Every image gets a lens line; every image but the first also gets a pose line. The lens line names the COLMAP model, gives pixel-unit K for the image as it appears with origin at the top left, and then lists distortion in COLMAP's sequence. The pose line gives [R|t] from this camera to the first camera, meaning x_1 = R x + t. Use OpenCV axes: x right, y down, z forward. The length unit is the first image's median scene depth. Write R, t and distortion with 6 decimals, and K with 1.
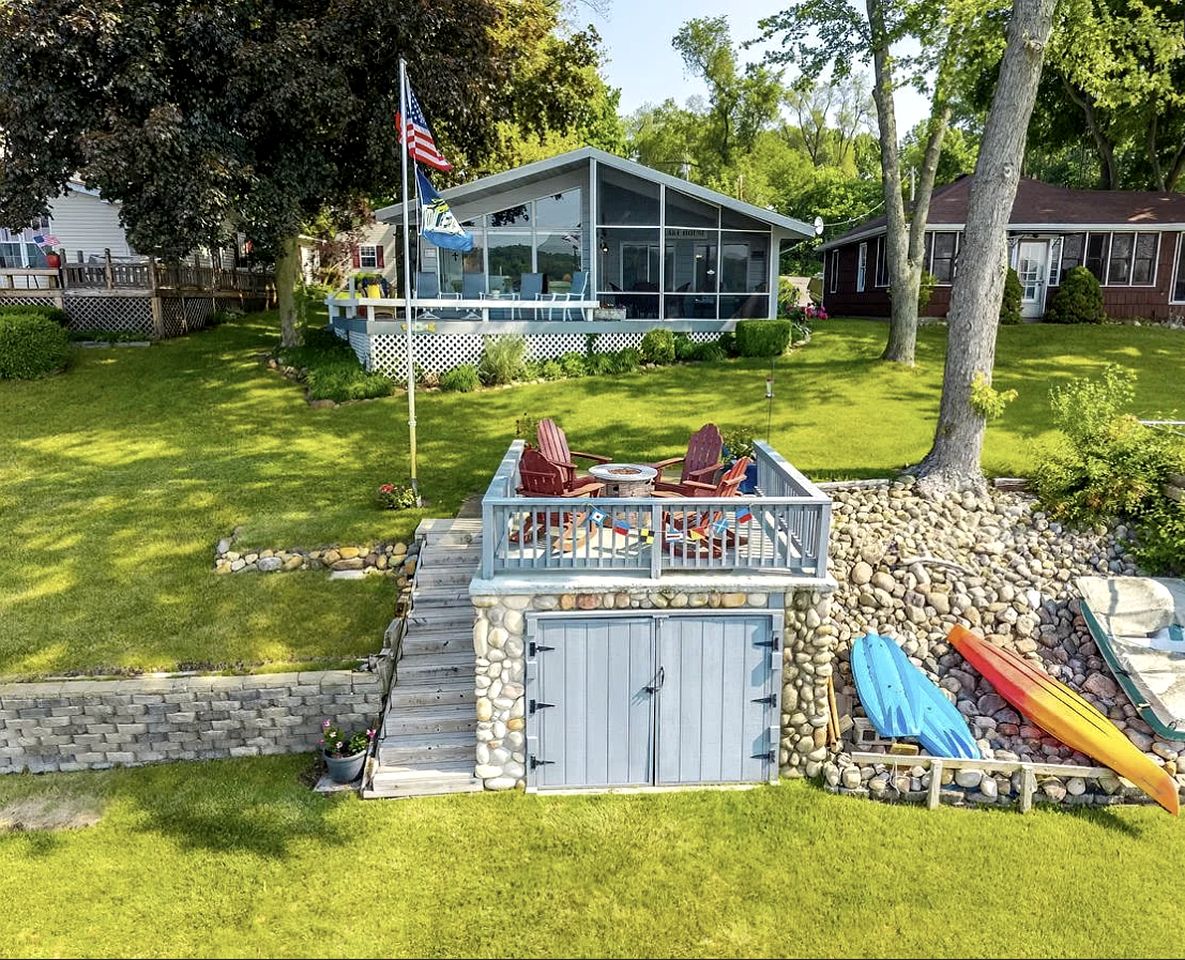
lens RADIAL K [[754.8, 0, 615.6], [0, 754.8, 507.9], [0, 0, 1]] dist [0.001948, -0.002880]
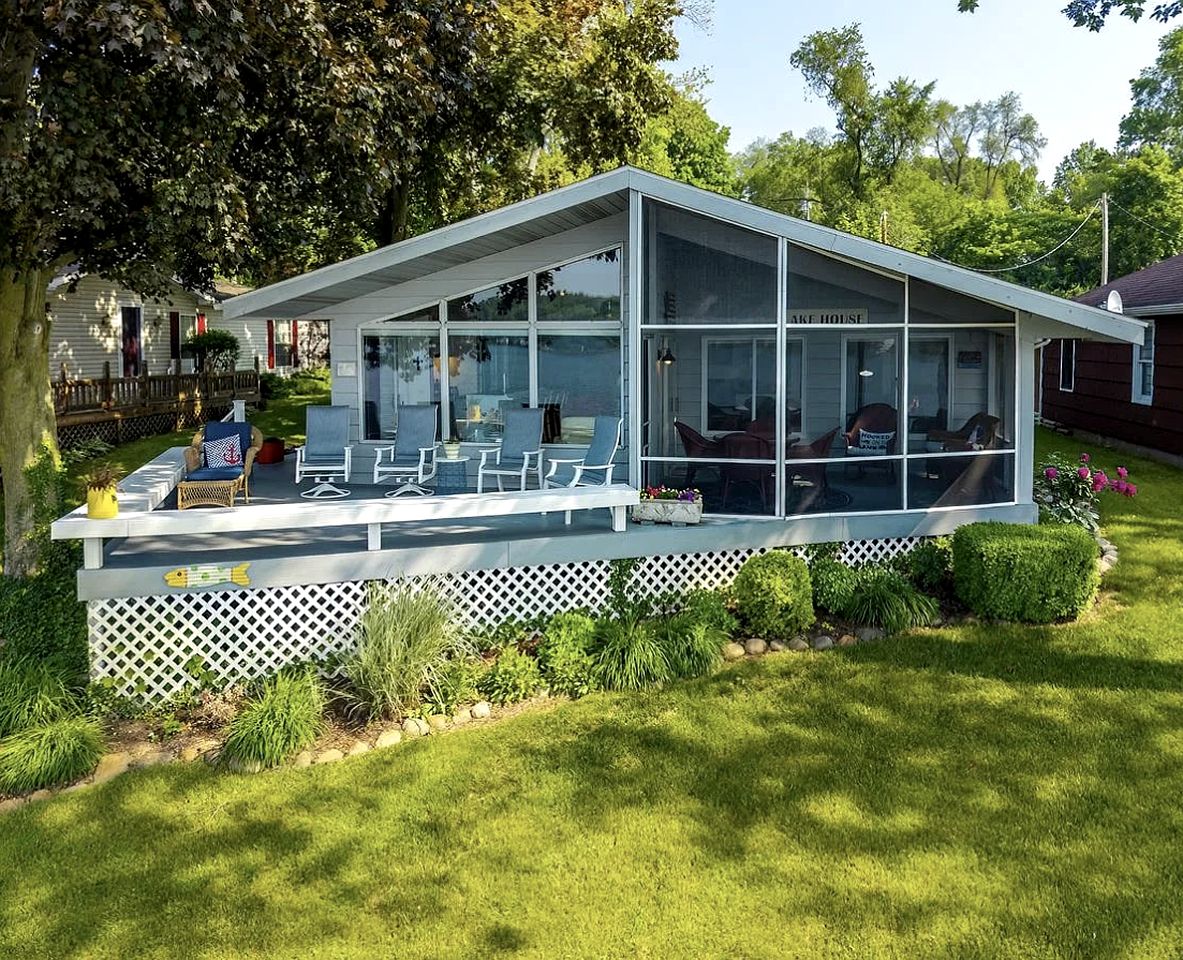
lens RADIAL K [[890.0, 0, 591.4], [0, 890.0, 482.0], [0, 0, 1]] dist [-0.006149, -0.004594]
pose [[0.989338, 0.006307, -0.145499, 0.029711], [-0.024795, 0.991770, -0.125609, -0.232136], [0.143509, 0.127877, 0.981352, 0.520135]]
